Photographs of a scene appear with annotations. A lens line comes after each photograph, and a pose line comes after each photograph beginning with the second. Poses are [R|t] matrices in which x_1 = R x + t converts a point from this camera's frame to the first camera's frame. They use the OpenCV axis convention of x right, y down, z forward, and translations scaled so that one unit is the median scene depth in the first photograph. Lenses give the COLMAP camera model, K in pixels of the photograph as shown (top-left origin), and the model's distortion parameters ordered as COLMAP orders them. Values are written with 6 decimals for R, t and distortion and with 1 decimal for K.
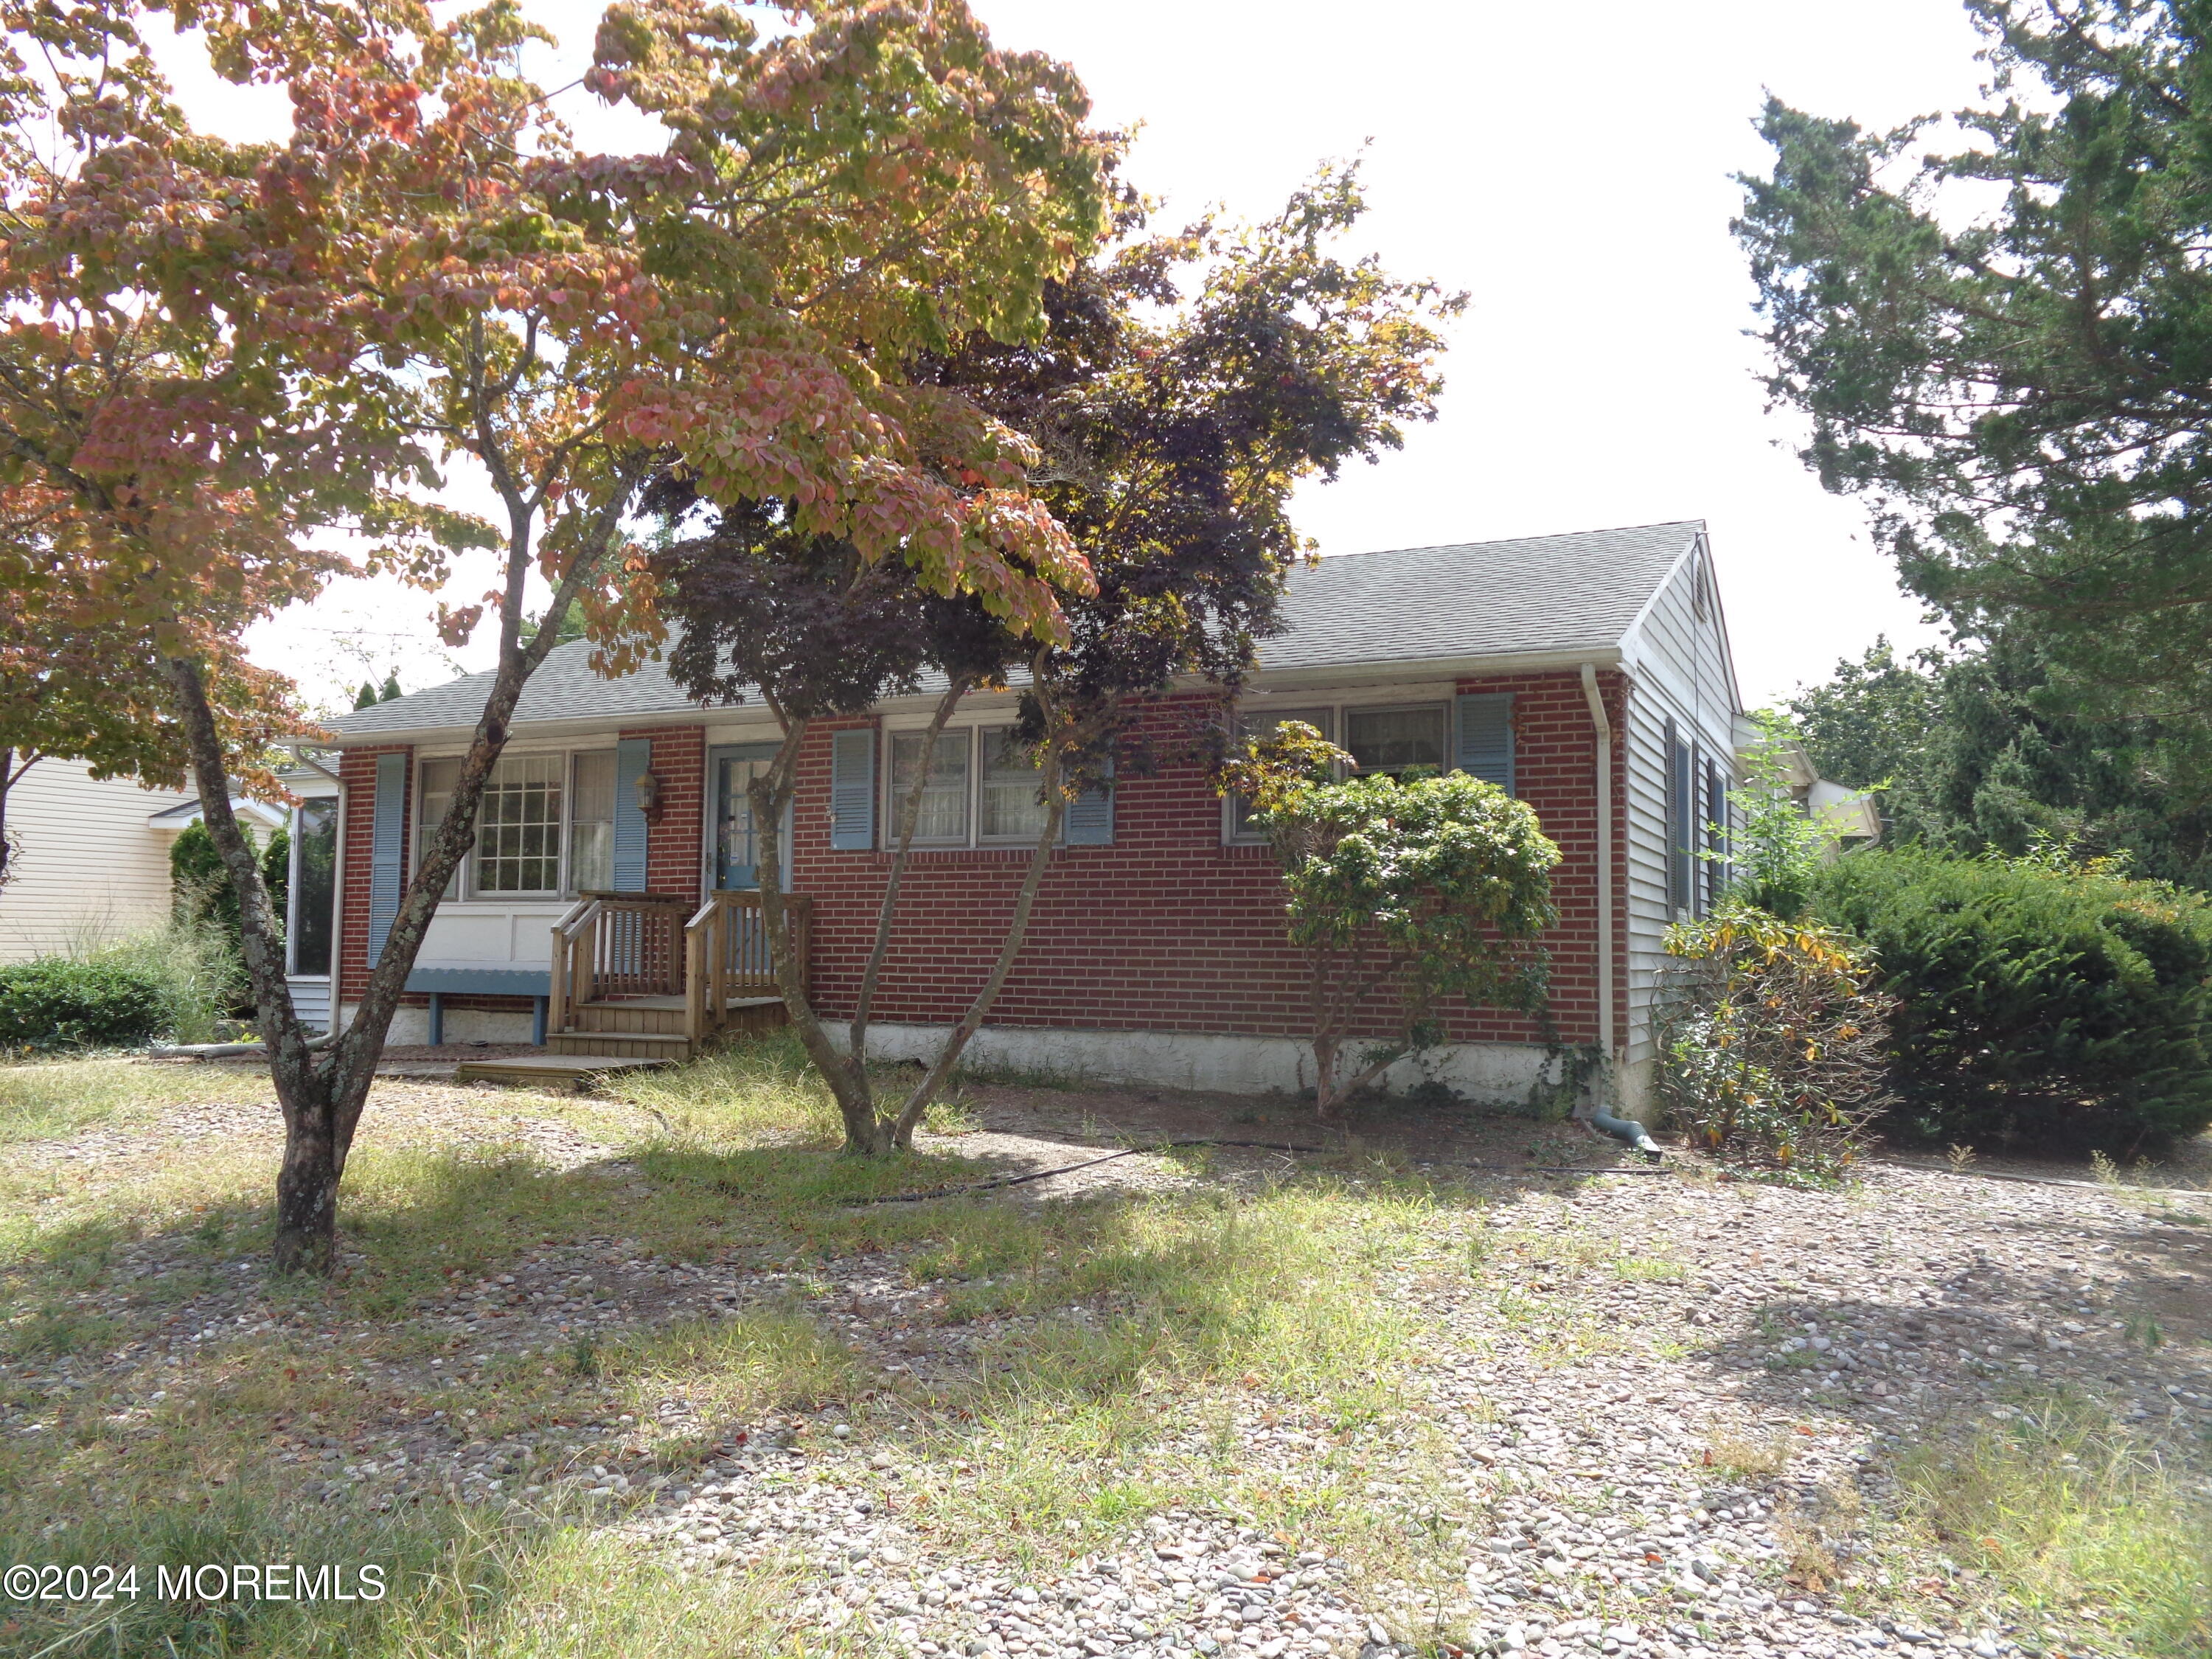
lens RADIAL K [[1643.5, 0, 1109.0], [0, 1643.5, 816.8], [0, 0, 1]] dist [-0.009176, 0.008362]
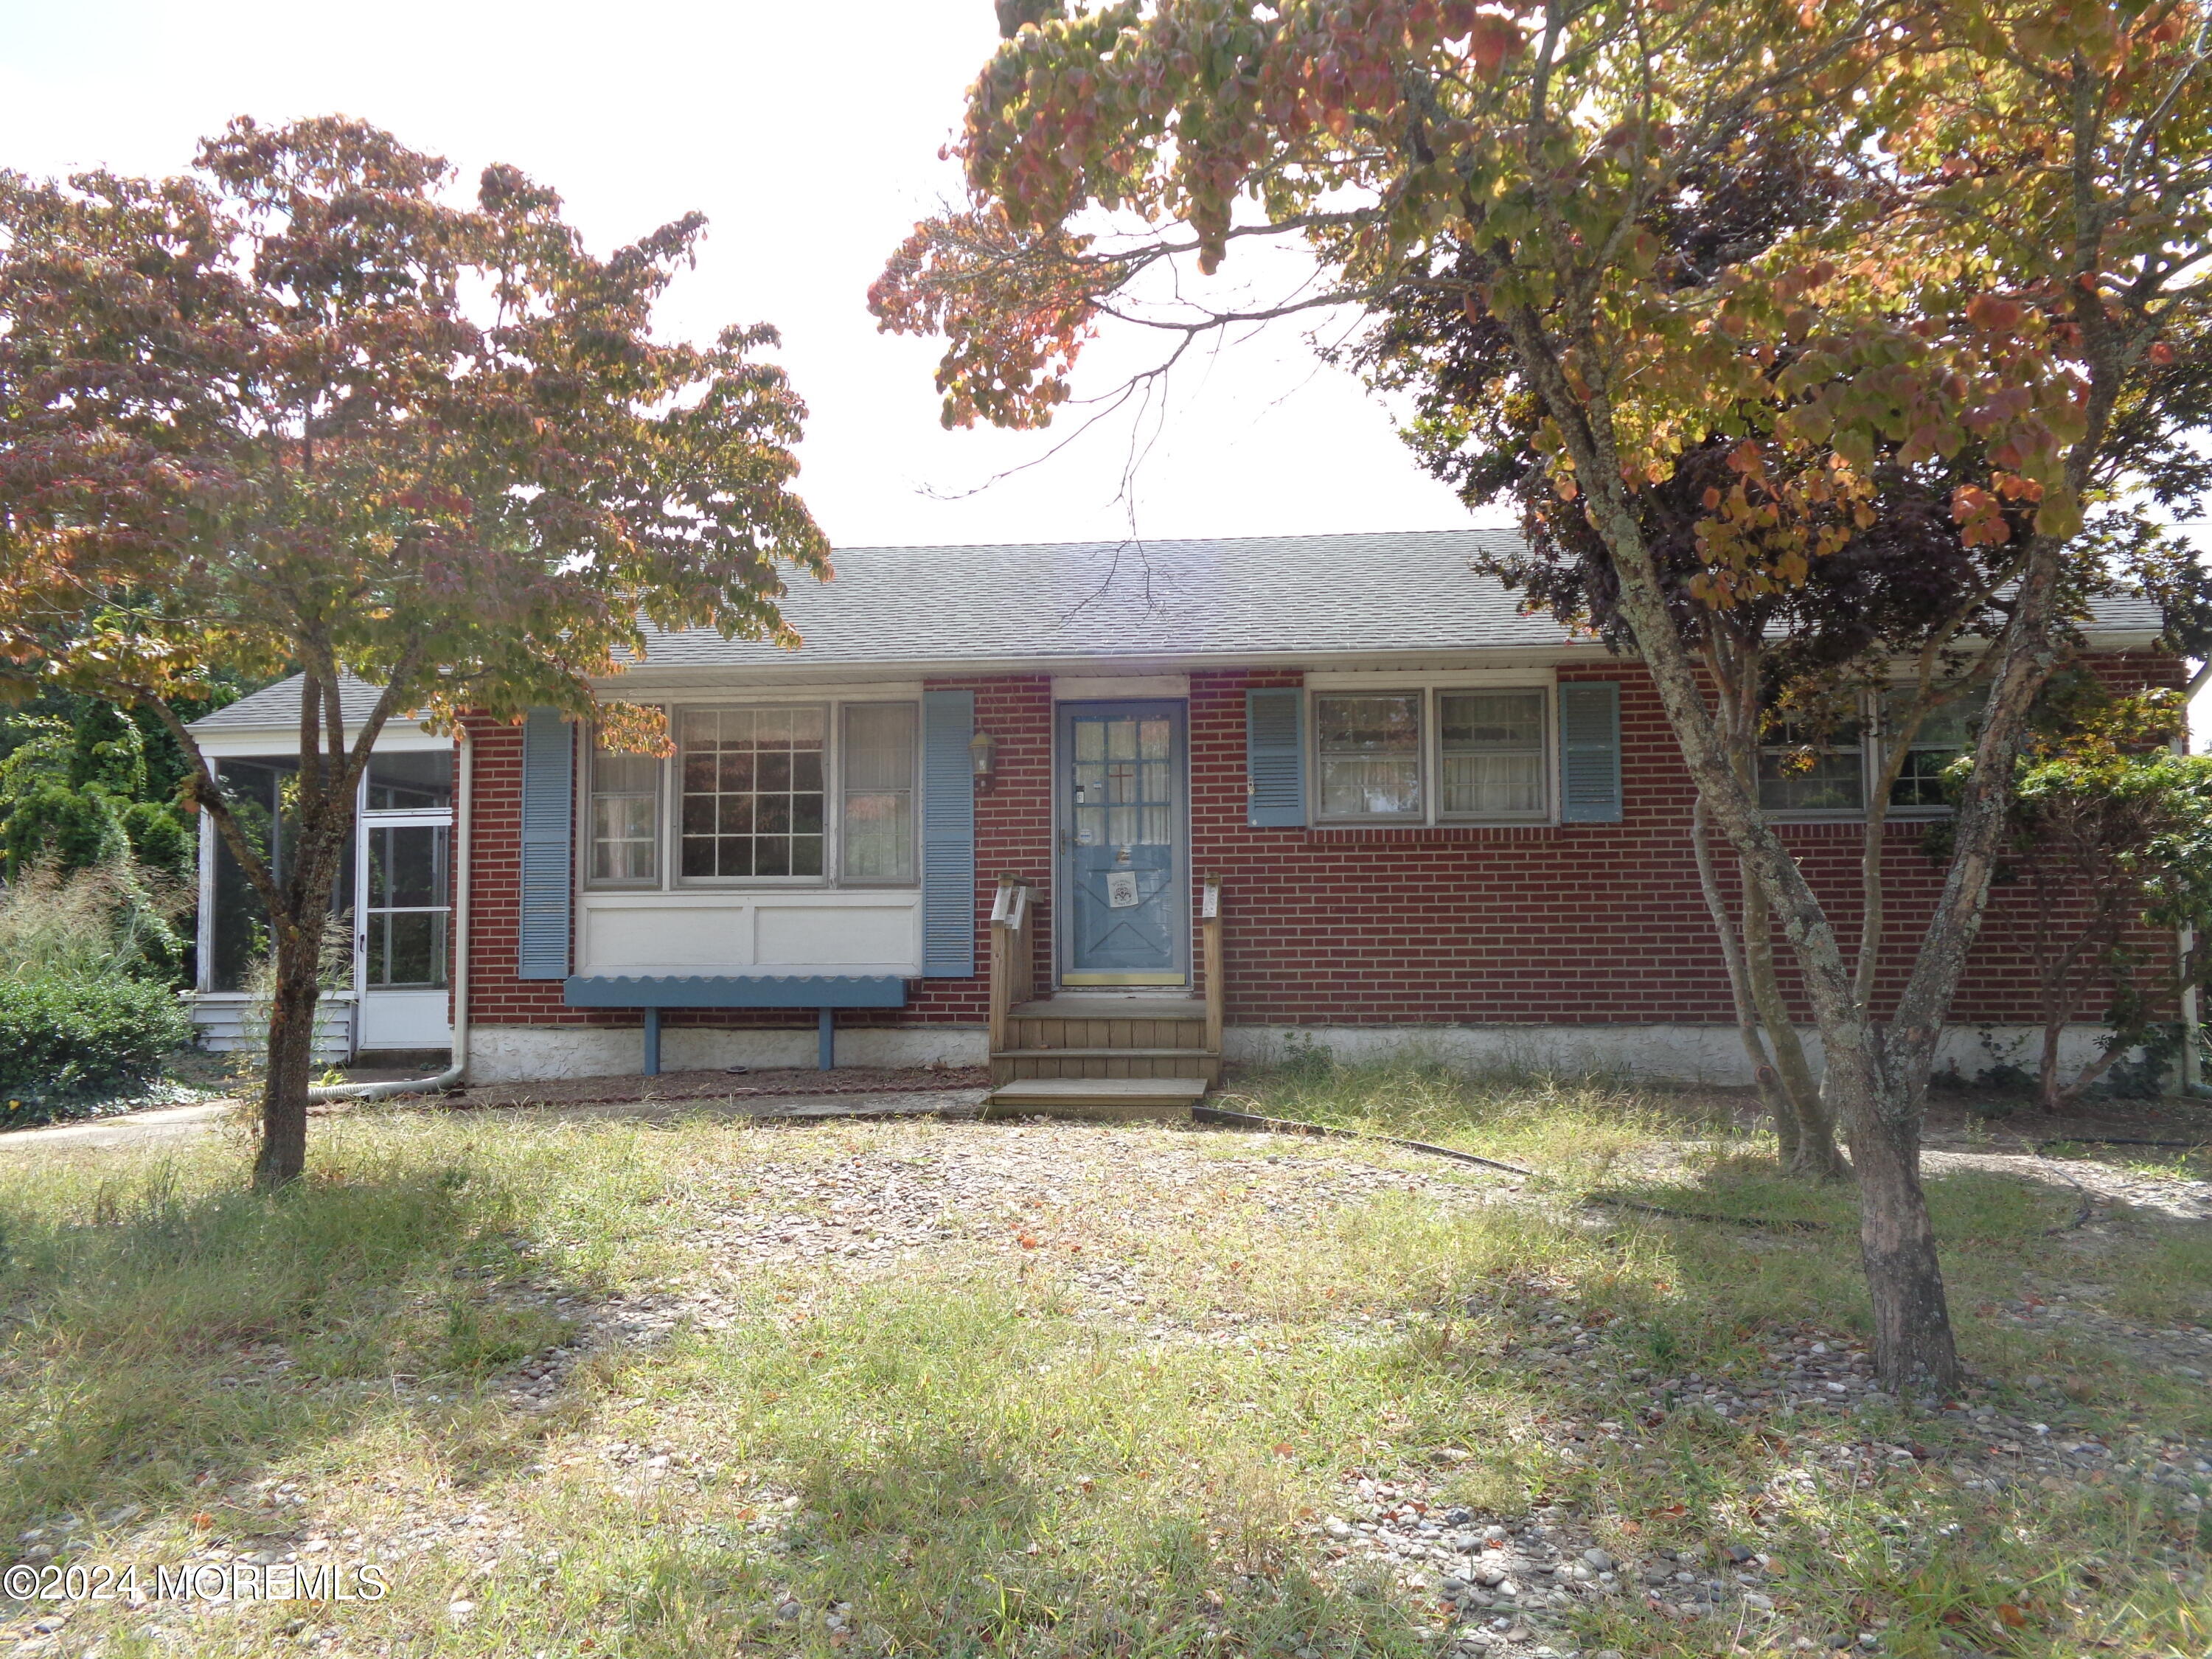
lens RADIAL K [[1643.5, 0, 1109.0], [0, 1643.5, 816.8], [0, 0, 1]] dist [-0.009176, 0.008362]
pose [[0.934470, 0.013233, 0.355795, -0.564110], [-0.013624, 0.999906, -0.001407, 0.018023], [-0.355780, -0.003532, 0.934563, 0.235115]]
